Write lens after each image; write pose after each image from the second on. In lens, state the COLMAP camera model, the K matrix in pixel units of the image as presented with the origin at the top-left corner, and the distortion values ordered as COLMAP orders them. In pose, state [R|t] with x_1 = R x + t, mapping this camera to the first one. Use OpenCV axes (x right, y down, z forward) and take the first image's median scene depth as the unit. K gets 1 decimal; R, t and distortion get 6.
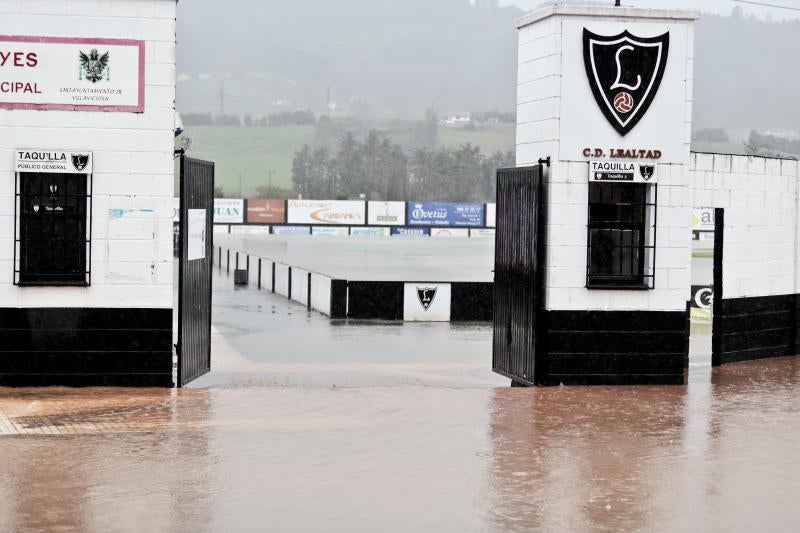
lens RADIAL K [[1711.9, 0, 400.0], [0, 1711.9, 266.5], [0, 0, 1]] dist [0.016728, -0.048692]
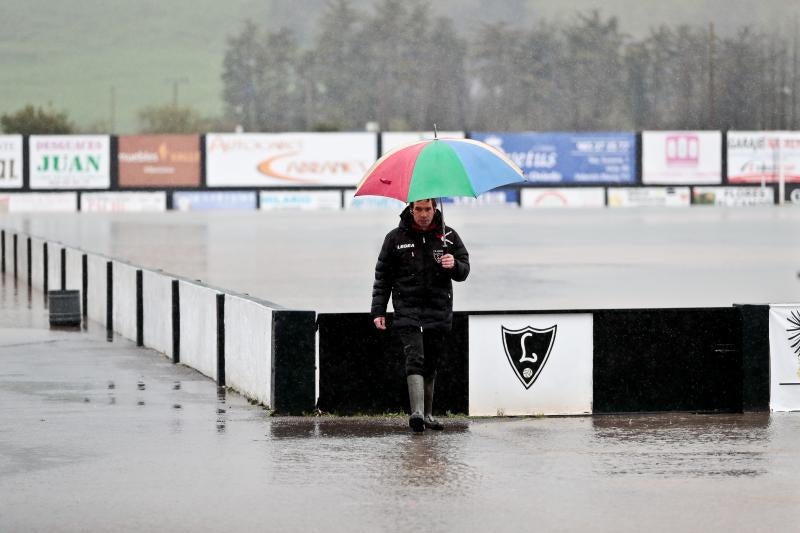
lens RADIAL K [[1711.9, 0, 400.0], [0, 1711.9, 266.5], [0, 0, 1]] dist [0.016728, -0.048692]
pose [[0.999202, -0.023778, -0.032090, -0.000138], [0.023464, 0.999673, -0.010122, 0.001946], [0.032320, 0.009361, 0.999434, 0.545154]]
